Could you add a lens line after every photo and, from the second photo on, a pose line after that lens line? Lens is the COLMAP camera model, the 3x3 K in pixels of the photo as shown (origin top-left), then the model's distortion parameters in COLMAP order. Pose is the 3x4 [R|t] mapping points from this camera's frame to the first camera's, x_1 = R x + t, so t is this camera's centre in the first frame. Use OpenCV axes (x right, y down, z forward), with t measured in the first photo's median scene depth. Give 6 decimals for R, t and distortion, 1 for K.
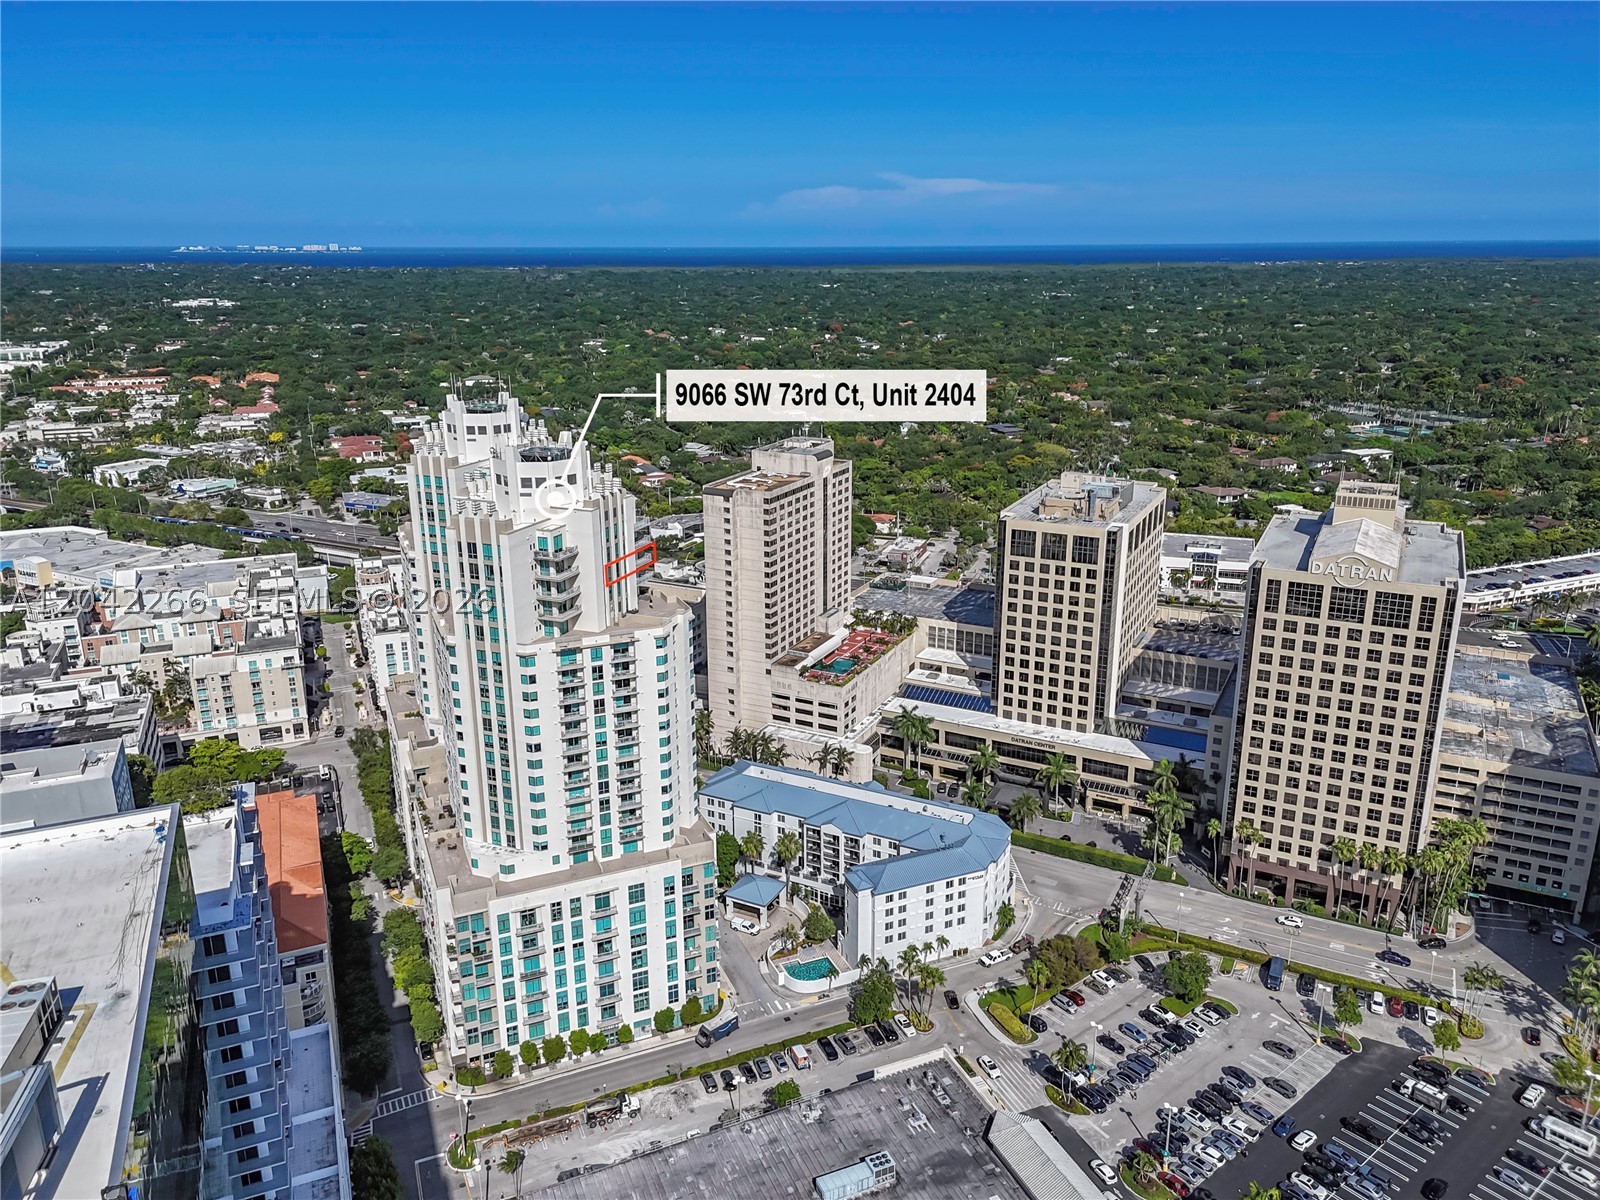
lens RADIAL K [[1180.5, 0, 800.0], [0, 1180.5, 600.0], [0, 0, 1]] dist [0.092510, -0.093161]
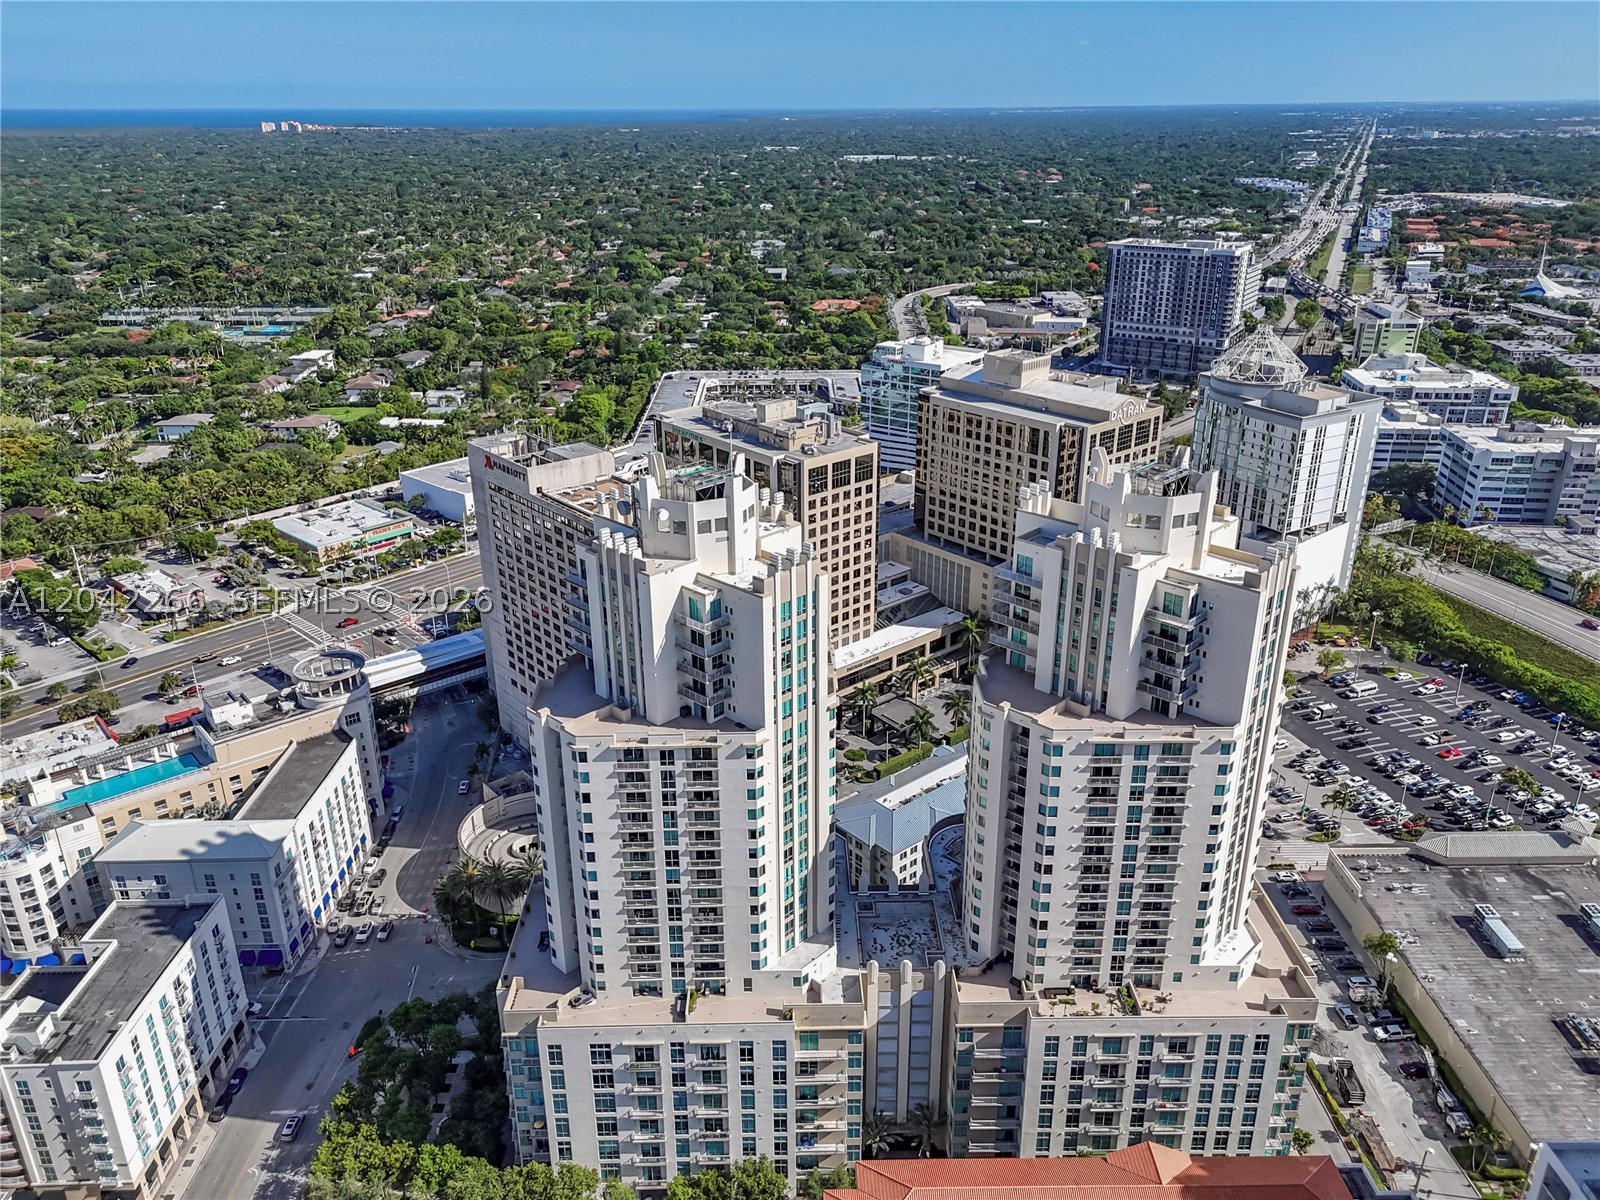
lens RADIAL K [[1180.5, 0, 800.0], [0, 1180.5, 600.0], [0, 0, 1]] dist [0.092510, -0.093161]
pose [[0.371019, -0.354481, 0.858305, -0.658818], [0.269582, 0.925586, 0.265736, -0.209828], [-0.888634, 0.132791, 0.438972, 0.572939]]
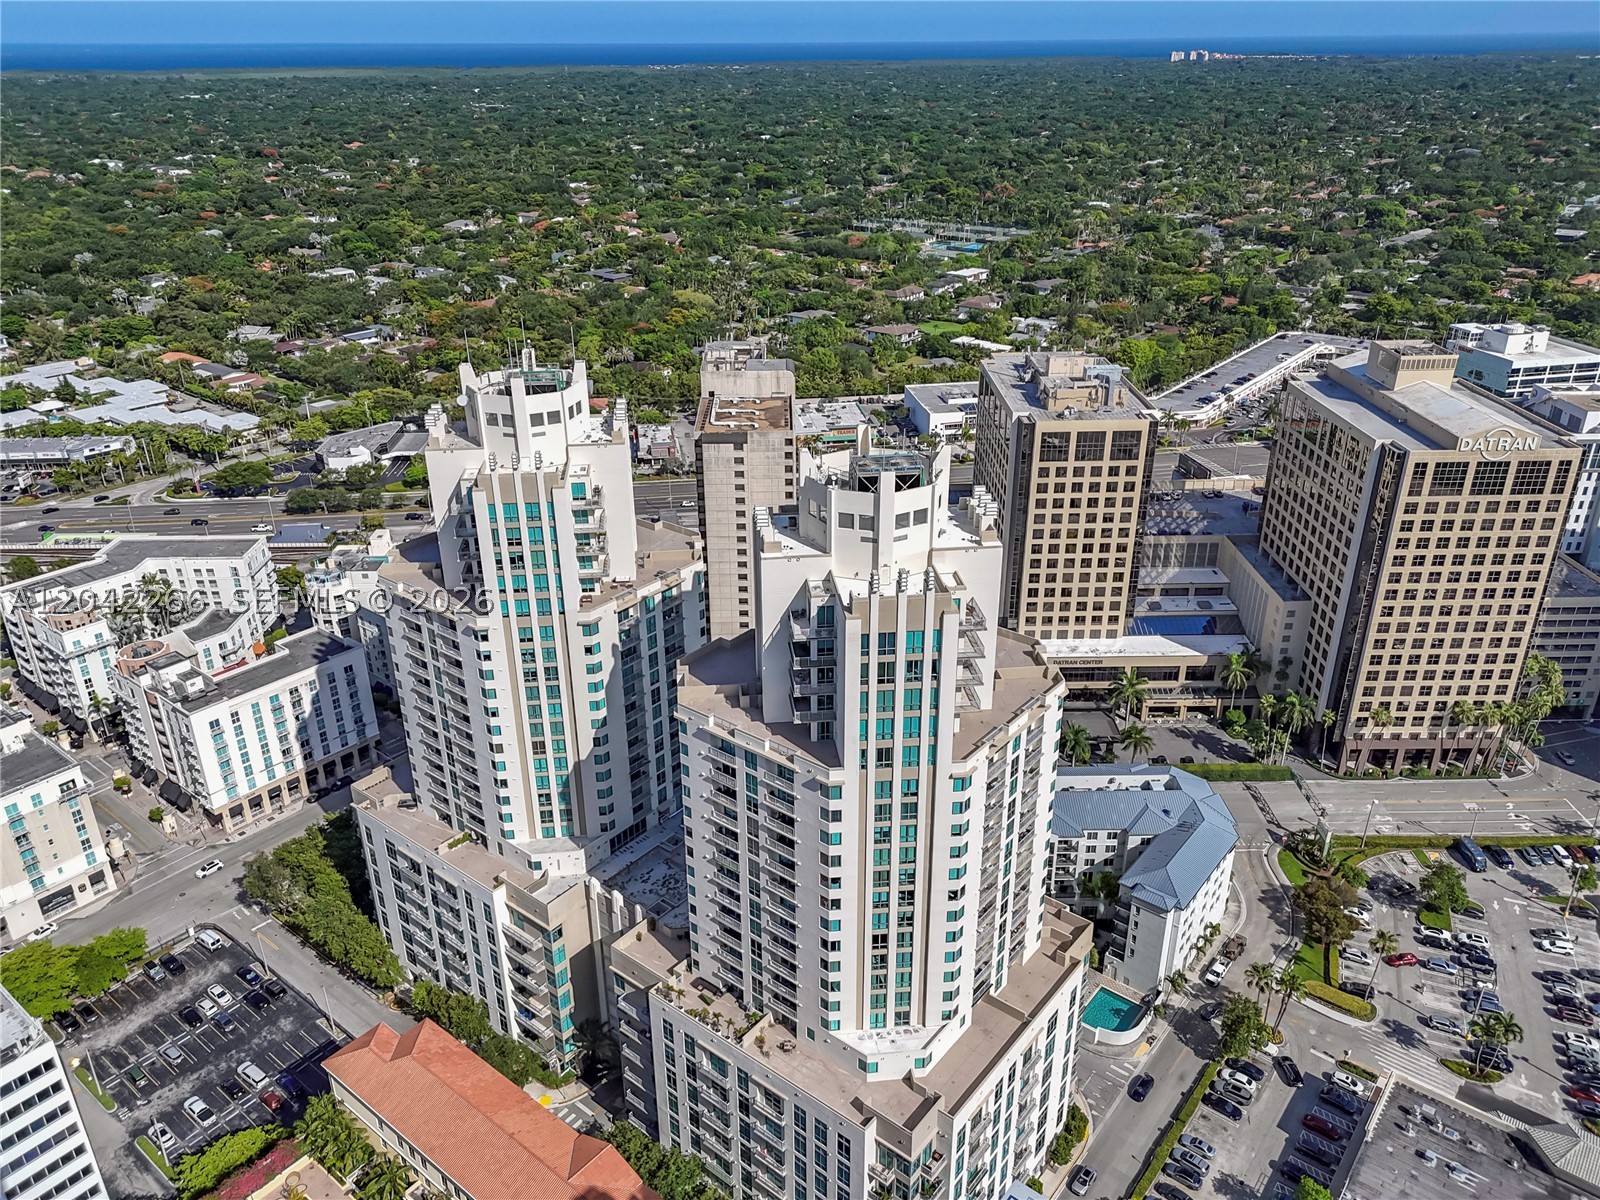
lens RADIAL K [[1180.5, 0, 800.0], [0, 1180.5, 600.0], [0, 0, 1]] dist [0.092510, -0.093161]
pose [[0.880419, -0.203541, 0.428292, -0.363061], [0.139198, 0.974336, 0.176900, -0.114260], [-0.453307, -0.096129, 0.886156, 0.280397]]
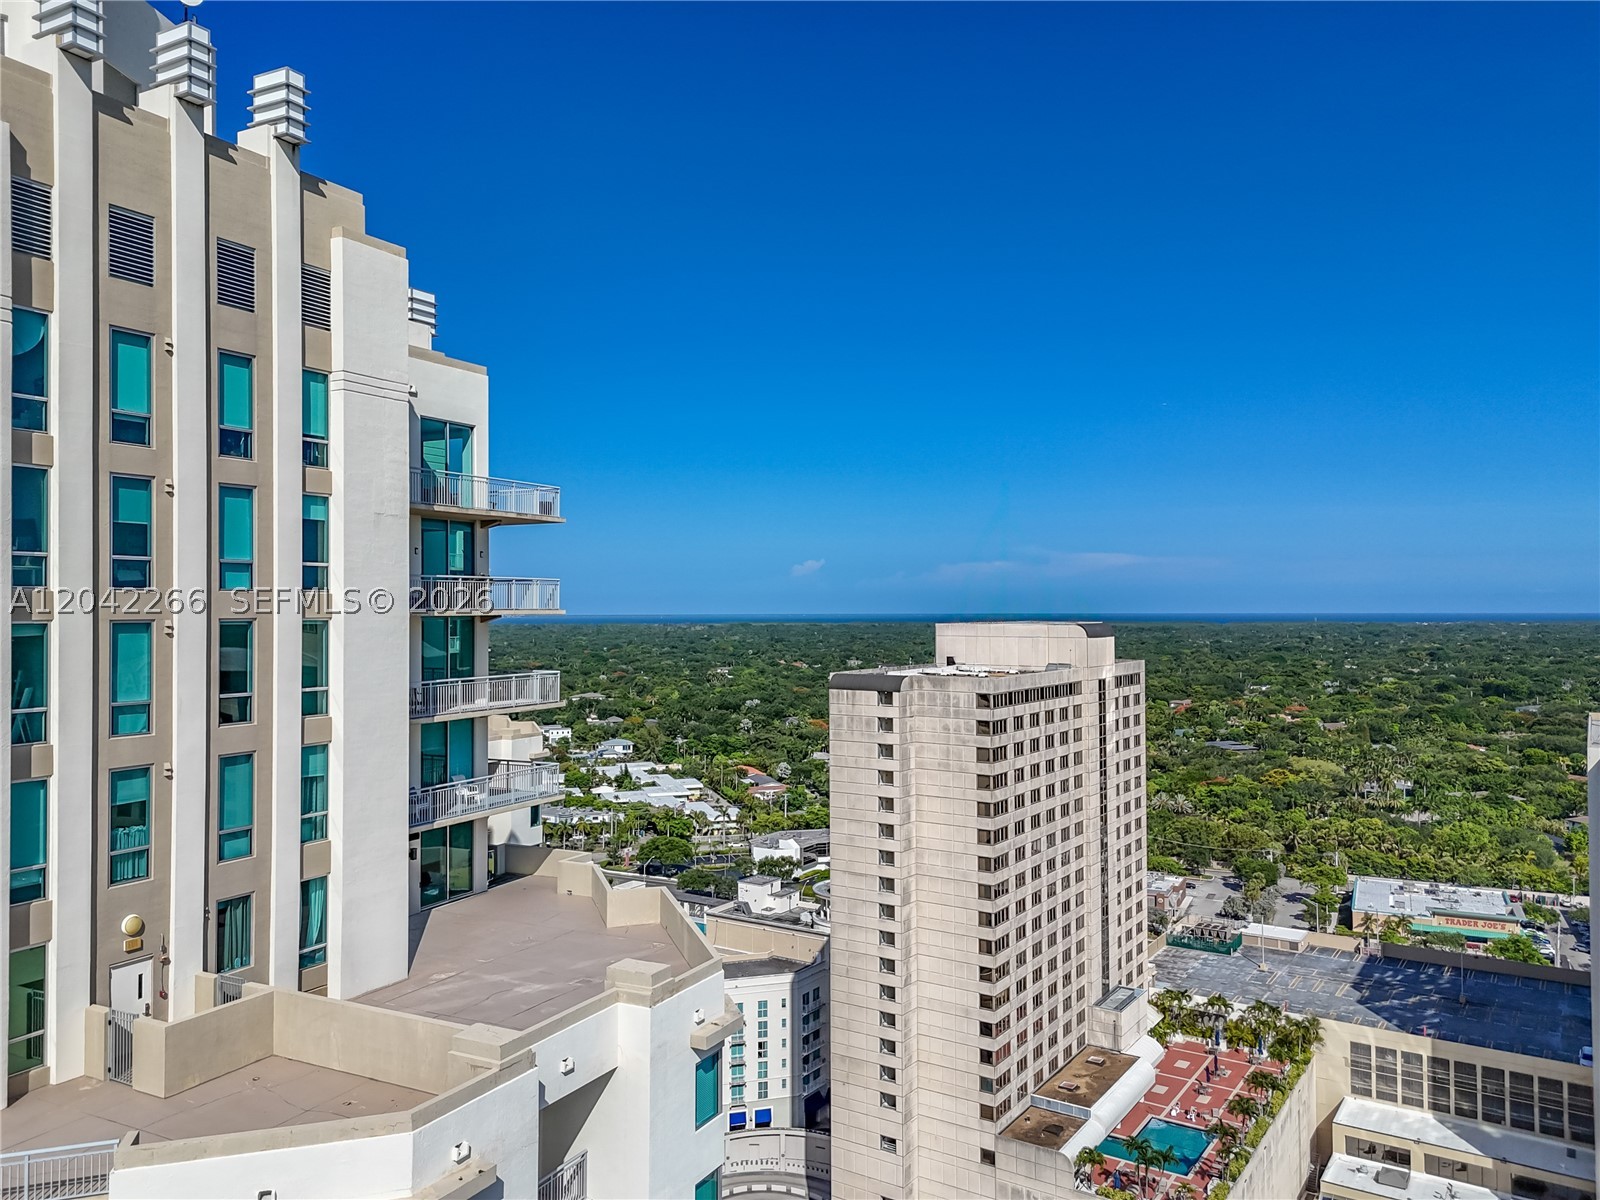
lens RADIAL K [[1180.5, 0, 800.0], [0, 1180.5, 600.0], [0, 0, 1]] dist [0.092510, -0.093161]
pose [[0.993698, -0.000329, -0.112091, -0.043949], [-0.032997, 0.954828, -0.295322, 0.005170], [0.107124, 0.297159, 0.948800, 0.573802]]
